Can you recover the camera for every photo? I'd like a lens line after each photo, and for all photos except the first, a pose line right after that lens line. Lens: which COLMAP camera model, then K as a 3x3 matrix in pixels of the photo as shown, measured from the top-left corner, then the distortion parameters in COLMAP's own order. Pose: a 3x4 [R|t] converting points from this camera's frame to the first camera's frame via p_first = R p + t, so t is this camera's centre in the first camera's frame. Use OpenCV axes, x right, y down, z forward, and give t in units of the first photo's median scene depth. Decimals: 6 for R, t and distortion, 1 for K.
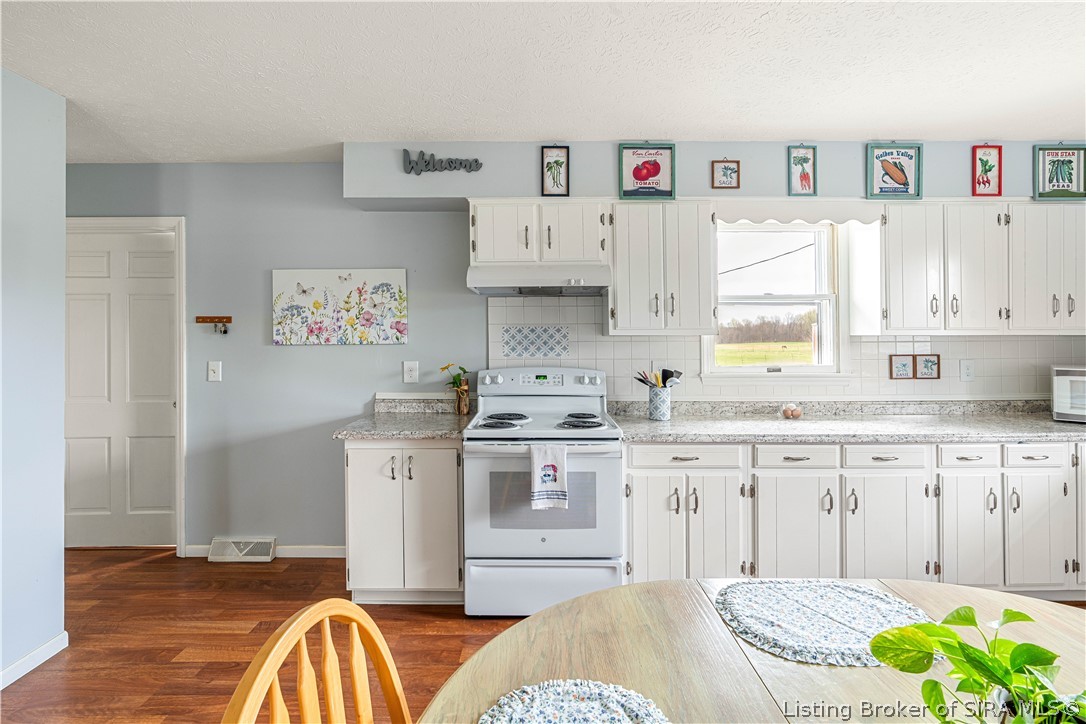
lens RADIAL K [[507.6, 0, 538.1], [0, 507.6, 333.1], [0, 0, 1]] dist [-0.010719, 0.003811]
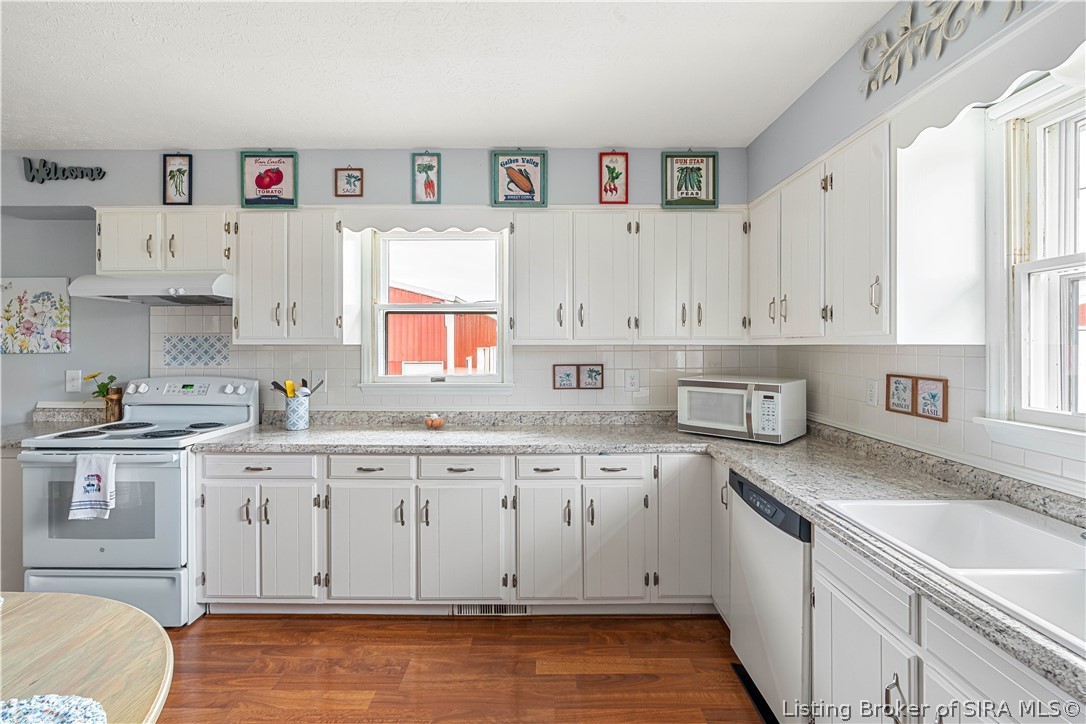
lens RADIAL K [[507.6, 0, 546.7], [0, 507.6, 341.8], [0, 0, 1]] dist [-0.010719, 0.003811]
pose [[0.999999, 0.001256, 0.000215, 0.757977], [-0.001256, 0.999999, -0.000586, -0.000981], [-0.000216, 0.000586, 1.000000, 0.008711]]
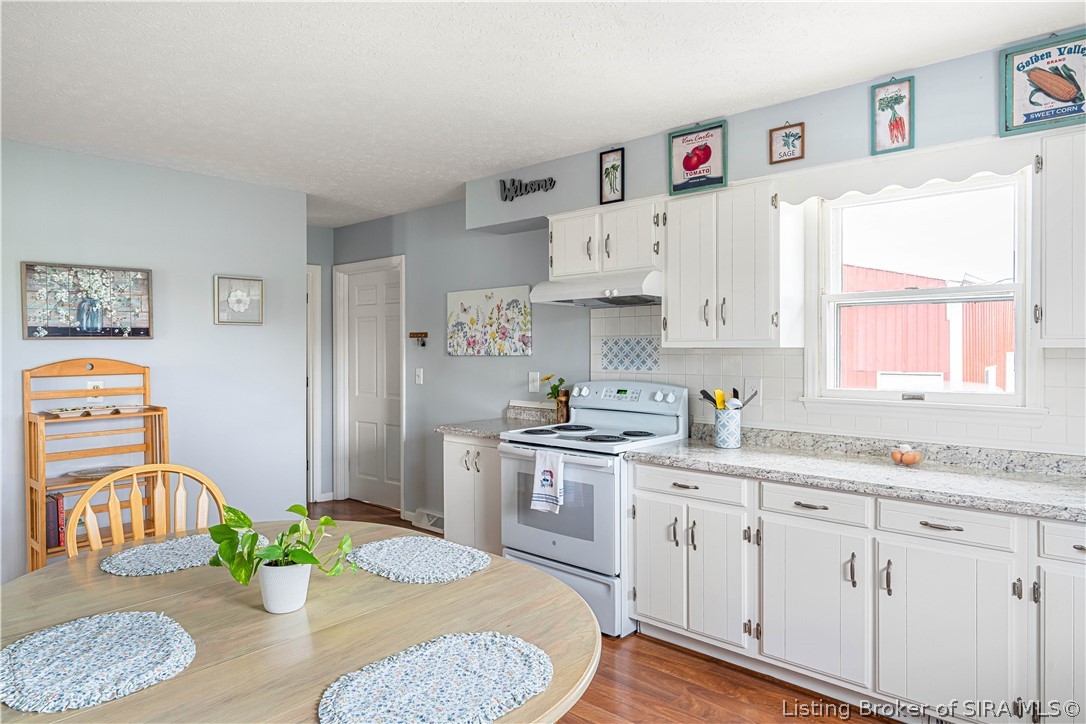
lens RADIAL K [[680.4, 0, 543.9], [0, 680.4, 354.2], [0, 0, 1]] dist [-0.004117, 0.003815]
pose [[0.738528, 0.006396, -0.674192, 0.807381], [0.003477, 0.999906, 0.013295, -0.000767], [0.674214, -0.012163, 0.738436, -0.040216]]
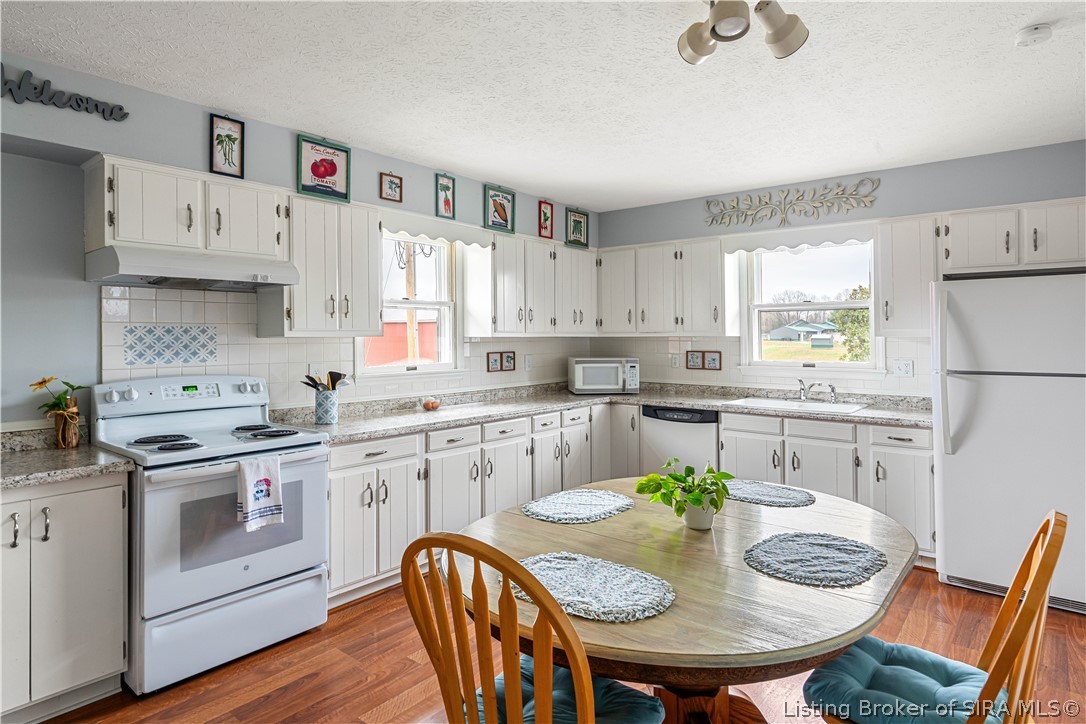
lens RADIAL K [[614.4, 0, 552.6], [0, 614.4, 322.4], [0, 0, 1]] dist [-0.000502, 0.001611]
pose [[0.624839, 0.018141, 0.780543, -0.430319], [-0.002081, 0.999765, -0.021570, 0.000935], [-0.780751, 0.011854, 0.624730, -0.081177]]
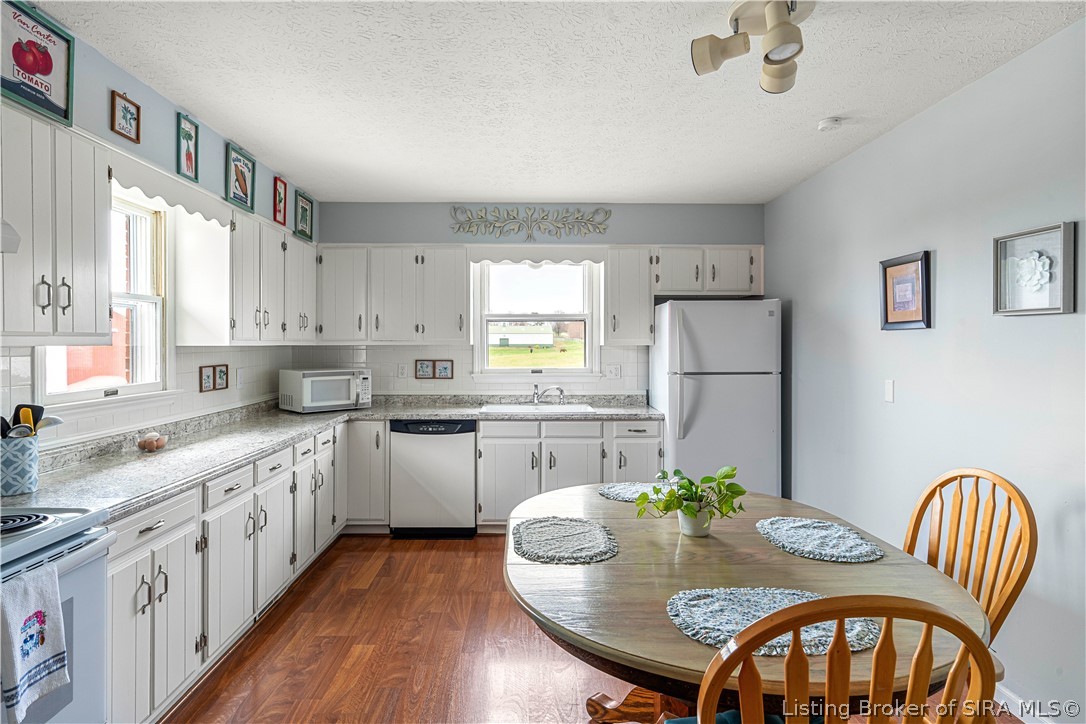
lens RADIAL K [[598.2, 0, 534.7], [0, 598.2, 333.9], [0, 0, 1]] dist [-0.004259, 0.006825]
pose [[-0.015462, 0.018487, 0.999710, -0.465985], [-0.002814, 0.999824, -0.018533, 0.001780], [-0.999876, -0.003100, -0.015407, 0.442860]]
